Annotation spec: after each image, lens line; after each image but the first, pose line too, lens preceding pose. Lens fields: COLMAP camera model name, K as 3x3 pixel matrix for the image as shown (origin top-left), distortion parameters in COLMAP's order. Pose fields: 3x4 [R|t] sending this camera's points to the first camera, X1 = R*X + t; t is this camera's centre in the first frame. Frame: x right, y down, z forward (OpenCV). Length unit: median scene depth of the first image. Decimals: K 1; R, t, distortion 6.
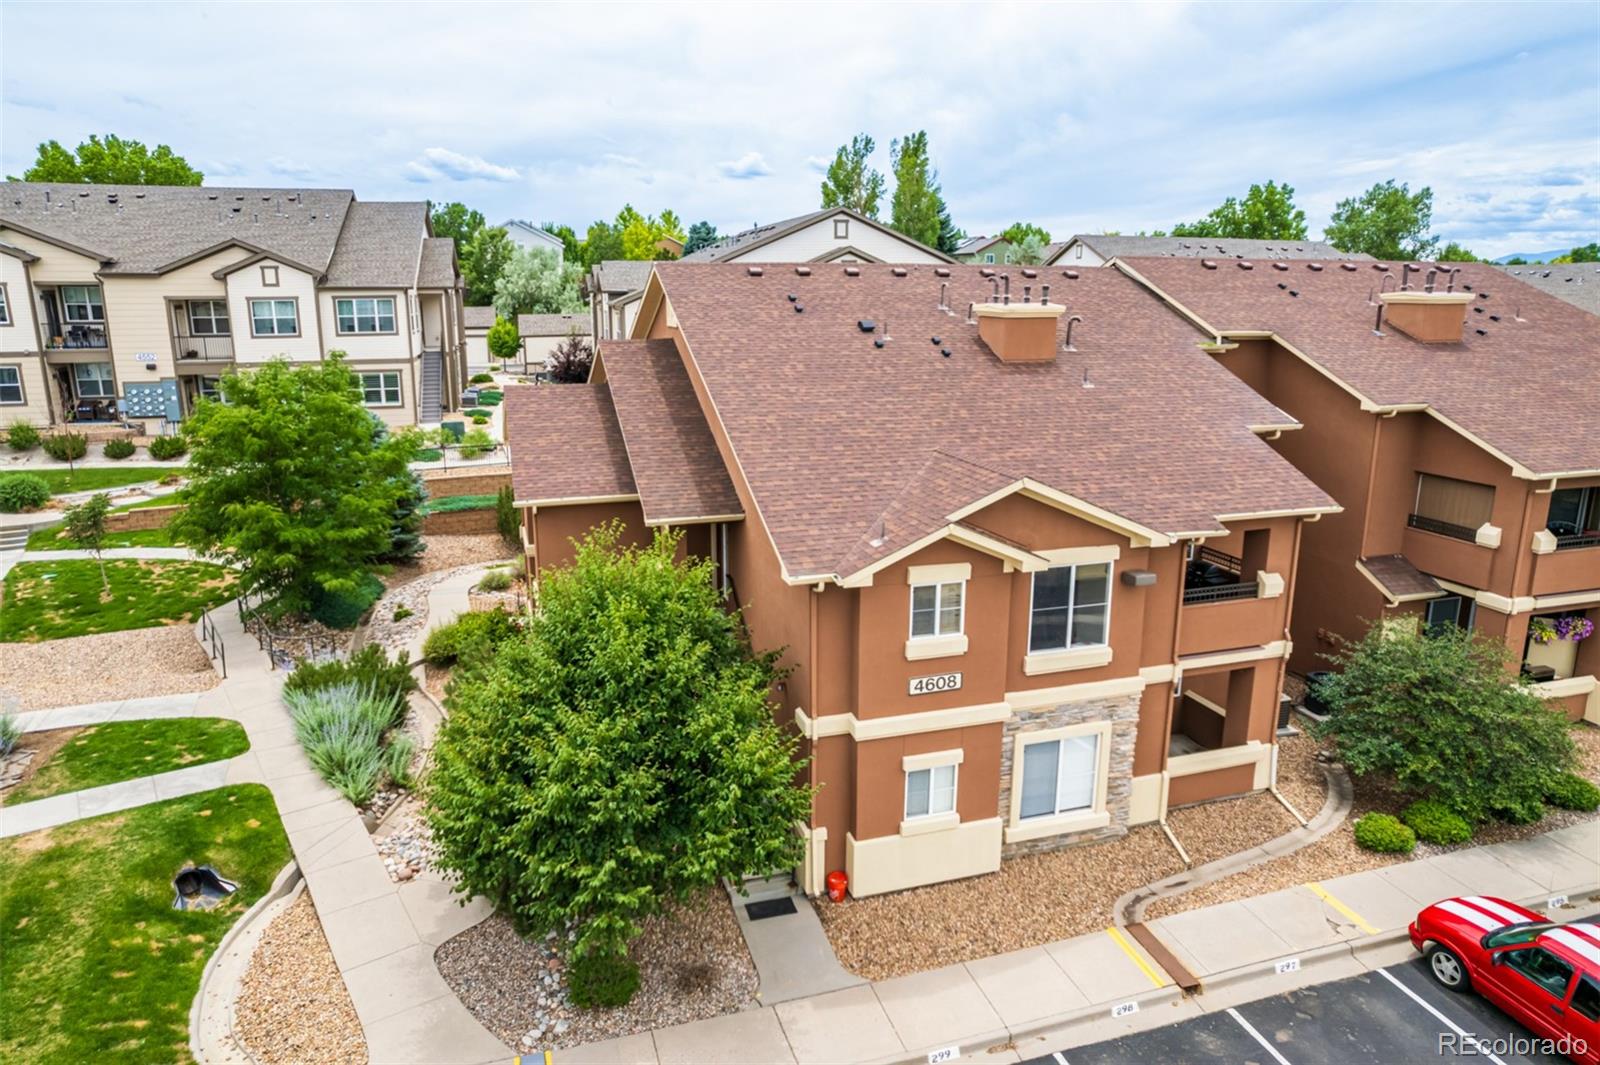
lens RADIAL K [[1023.5, 0, 799.0], [0, 1023.5, 525.4], [0, 0, 1]] dist [-0.072673, 0.065749]
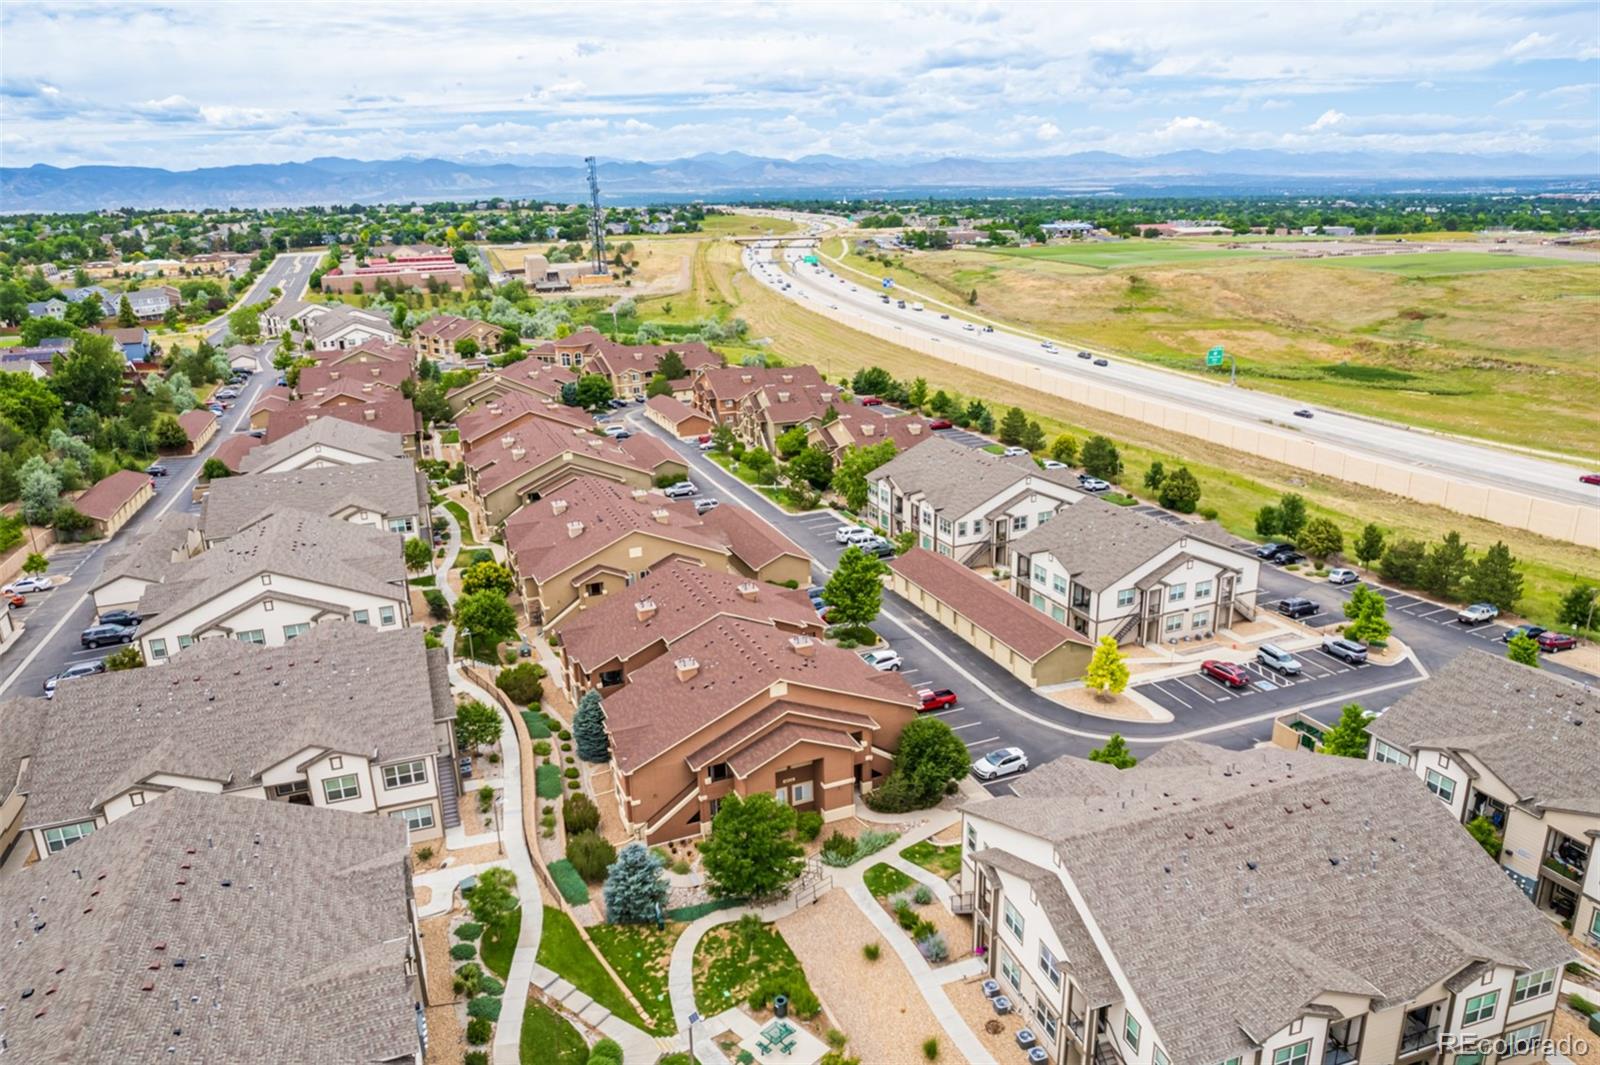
lens RADIAL K [[1028.2, 0, 802.3], [0, 1028.2, 529.5], [0, 0, 1]] dist [-0.072941, 0.061428]
pose [[-0.097577, -0.311440, 0.945243, -3.757747], [0.246086, 0.912732, 0.326132, -2.139361], [-0.964324, 0.264434, -0.012421, 1.165965]]
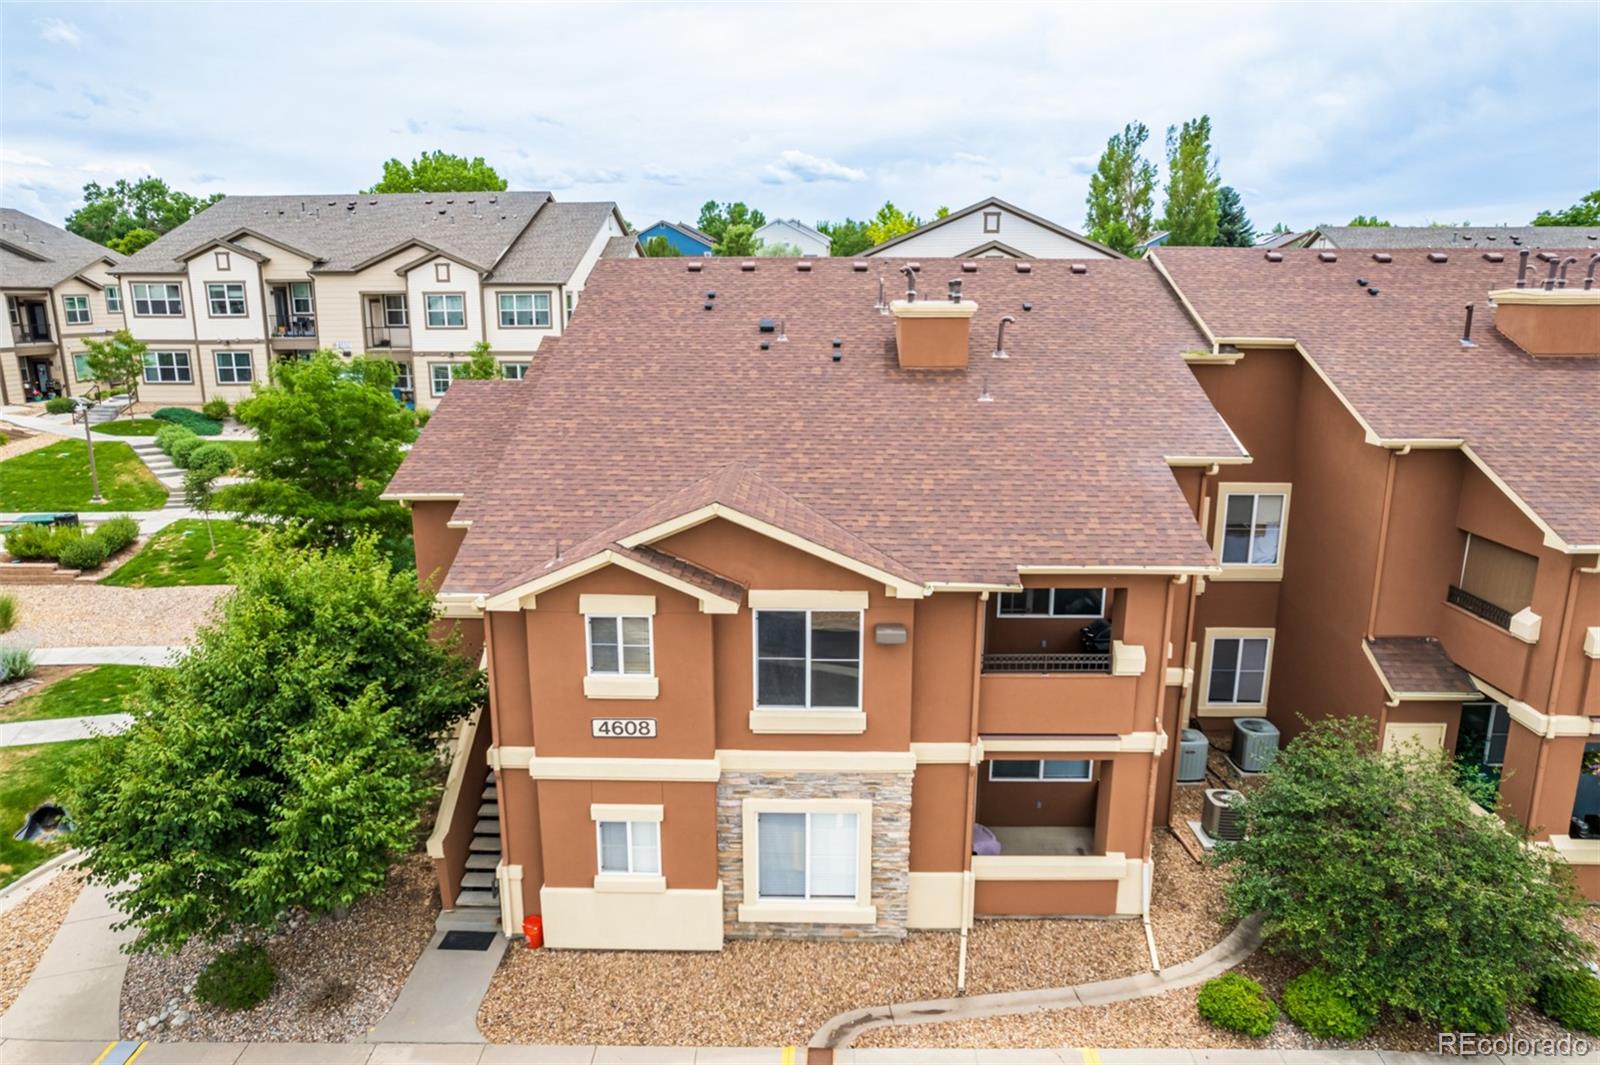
lens RADIAL K [[1031.6, 0, 799.3], [0, 1031.6, 523.4], [0, 0, 1]] dist [-0.077356, 0.071840]
pose [[0.949849, 0.071620, -0.304397, 0.479195], [-0.072362, 0.997339, 0.008859, -0.036900], [0.304222, 0.013612, 0.952504, 0.171918]]
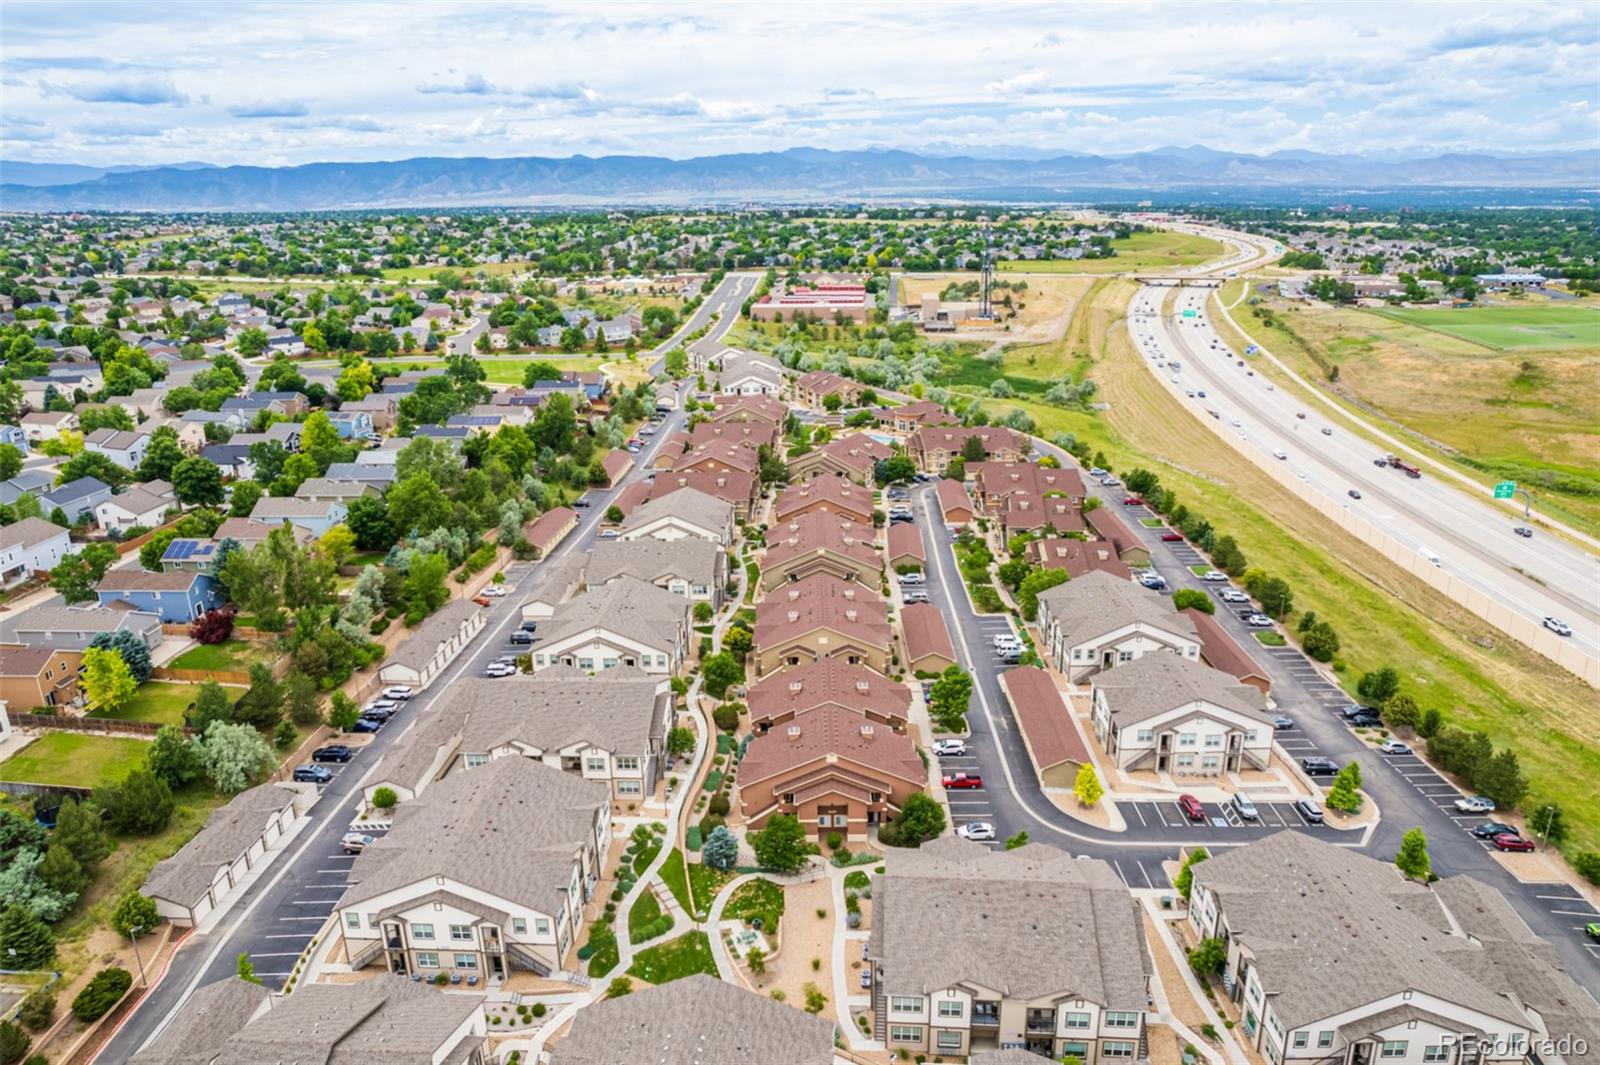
lens RADIAL K [[997.7, 0, 830.4], [0, 997.7, 534.2], [0, 0, 1]] dist [-0.066274, 0.056208]
pose [[0.278318, -0.302829, 0.911501, -5.765375], [0.221692, 0.943626, 0.245810, -3.336206], [-0.934554, 0.133659, 0.329763, -1.005901]]
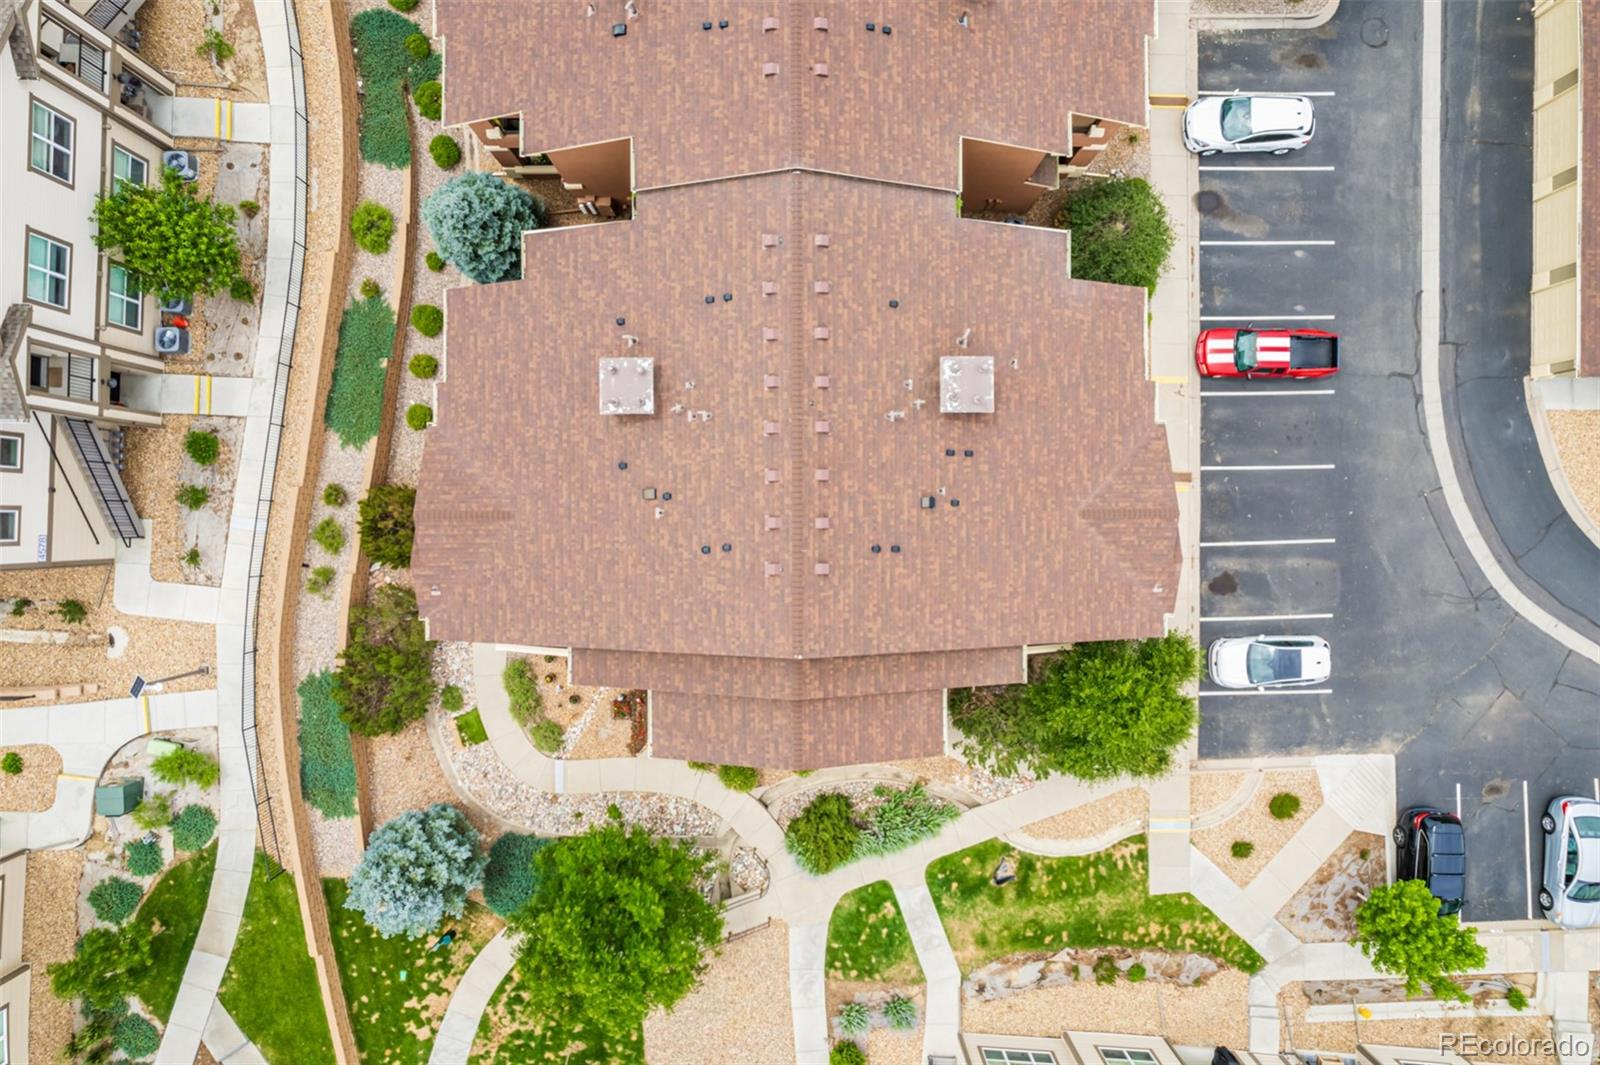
lens RADIAL K [[1023.5, 0, 799.0], [0, 1023.5, 525.4], [0, 0, 1]] dist [-0.072673, 0.065749]
pose [[0.292726, -0.956196, 0.000435, -0.010057], [0.208024, 0.064128, 0.976019, -1.799196], [-0.933294, -0.285616, 0.217684, 1.083183]]
